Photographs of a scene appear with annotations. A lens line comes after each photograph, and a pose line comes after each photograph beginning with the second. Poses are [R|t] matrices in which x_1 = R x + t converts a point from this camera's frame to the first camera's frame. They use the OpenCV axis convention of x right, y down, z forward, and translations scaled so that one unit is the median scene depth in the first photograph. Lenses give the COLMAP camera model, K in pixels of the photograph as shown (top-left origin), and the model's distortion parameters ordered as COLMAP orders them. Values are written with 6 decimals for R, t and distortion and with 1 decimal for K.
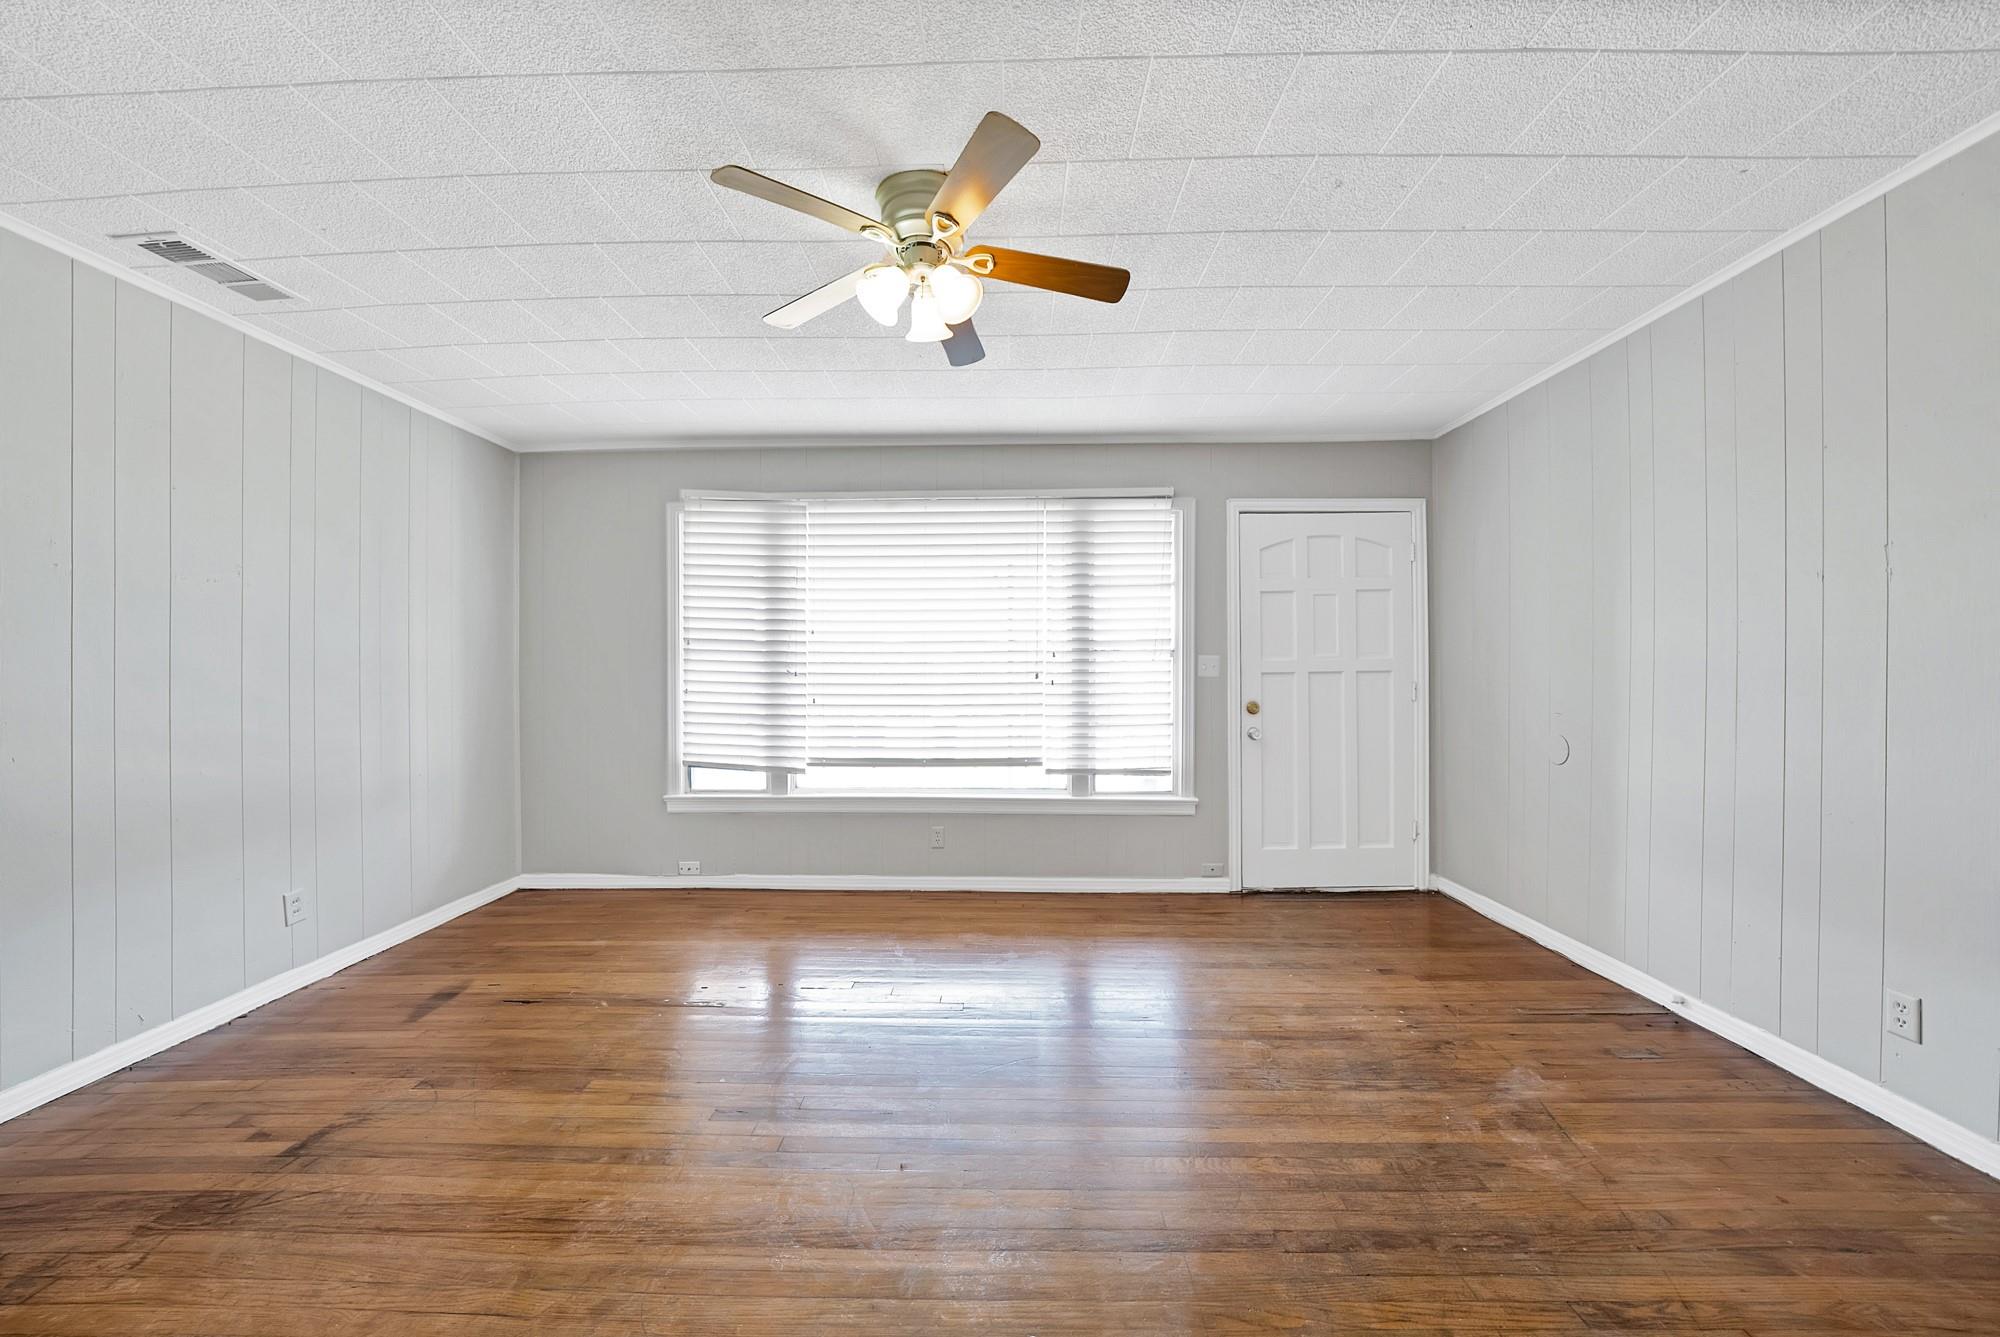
lens RADIAL K [[732.3, 0, 1009.0], [0, 732.3, 672.0], [0, 0, 1]] dist [-0.022054, 0.001932]
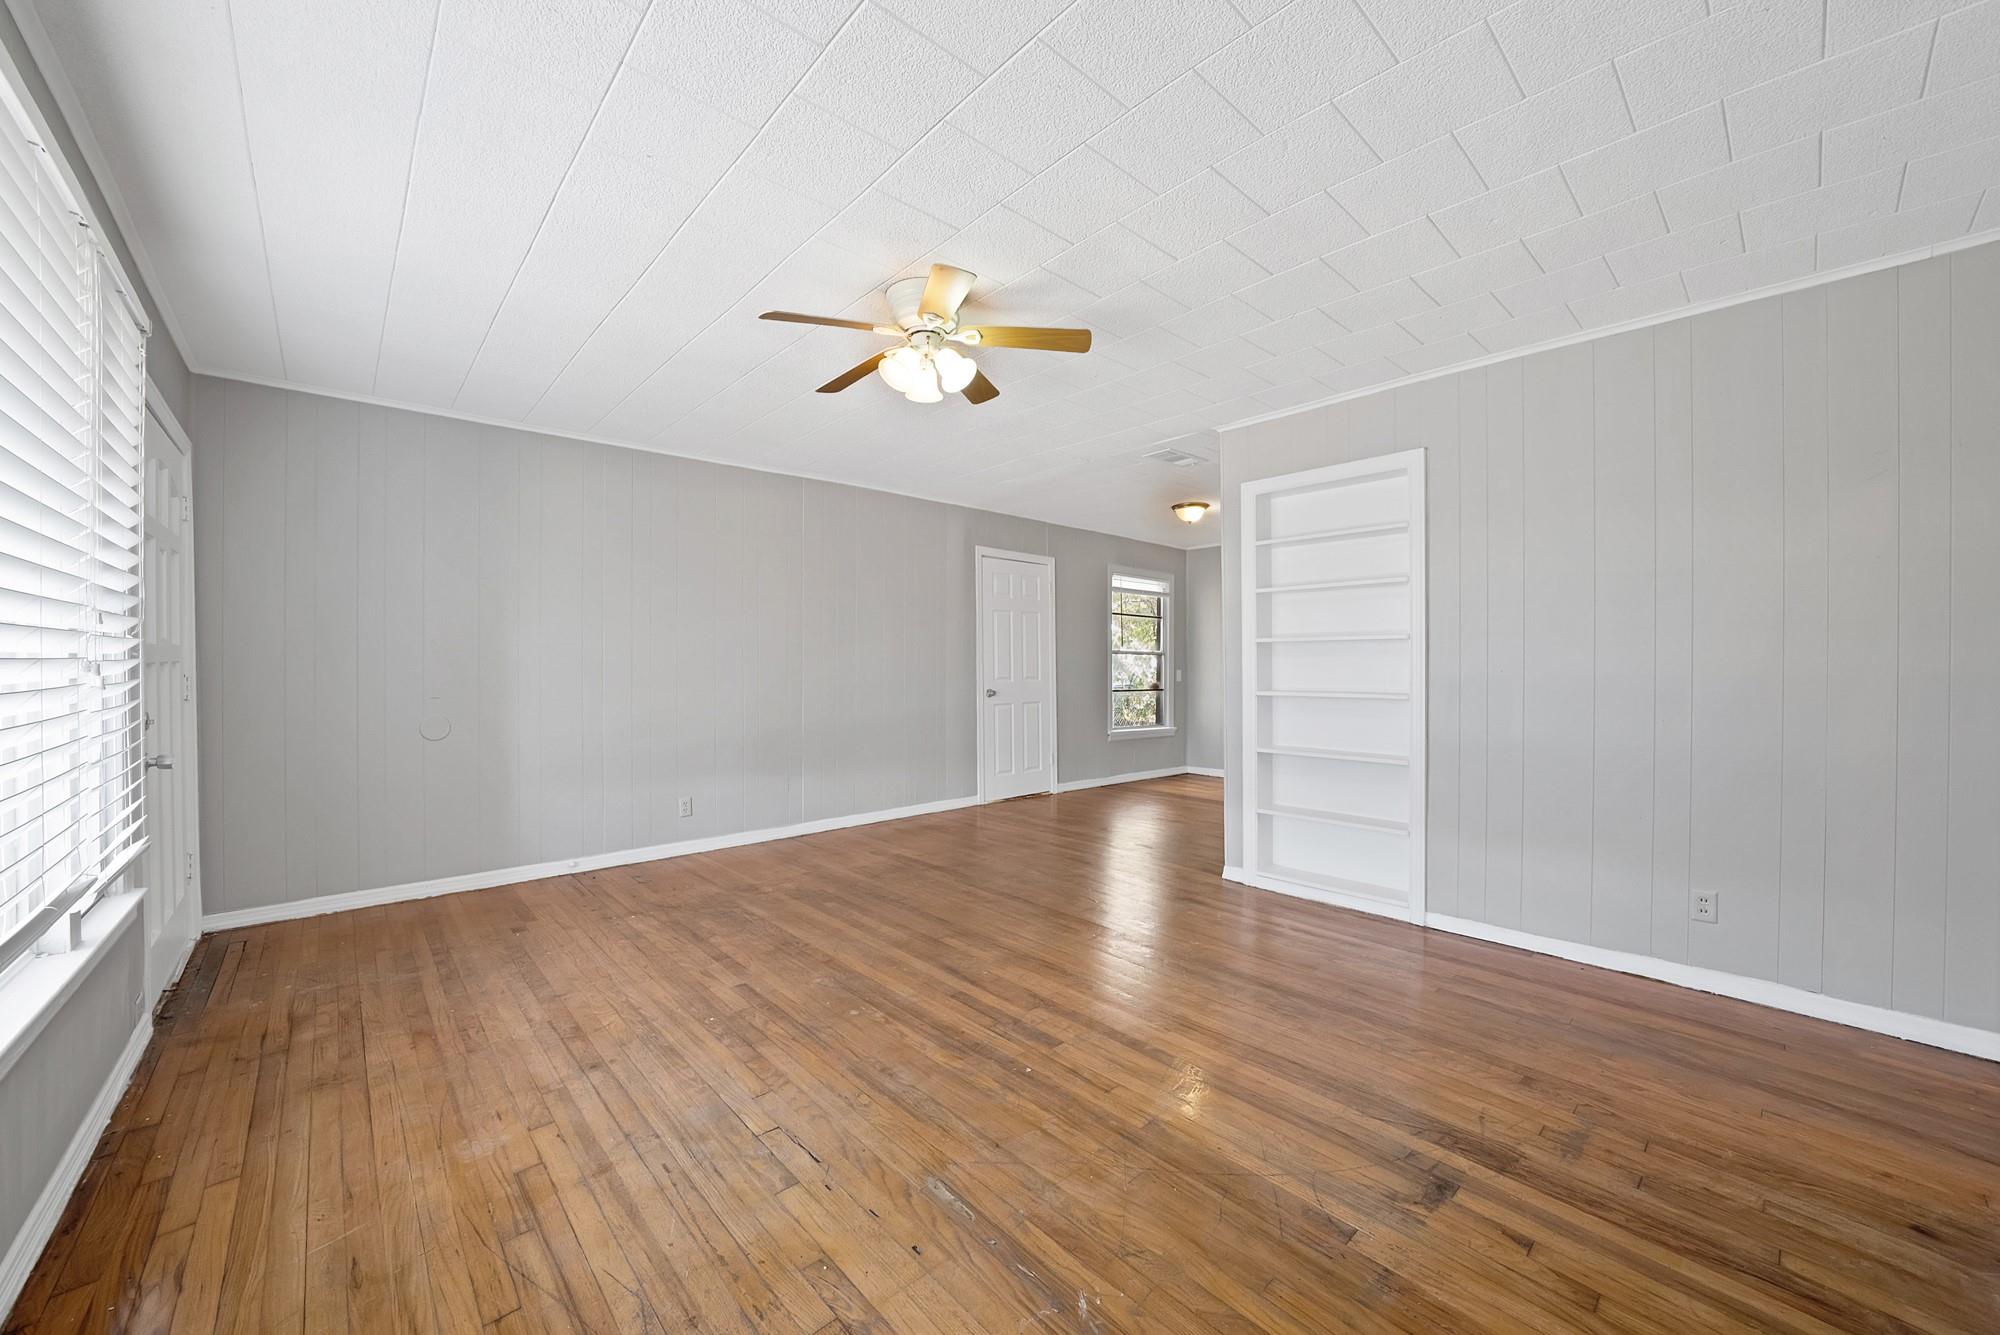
lens RADIAL K [[732.3, 0, 1004.2], [0, 732.3, 667.2], [0, 0, 1]] dist [-0.022054, 0.001932]
pose [[-0.684909, 0.001040, 0.728628, -1.090726], [0.004392, 0.999987, 0.002700, 0.024535], [-0.728616, 0.005049, -0.684904, 1.703254]]
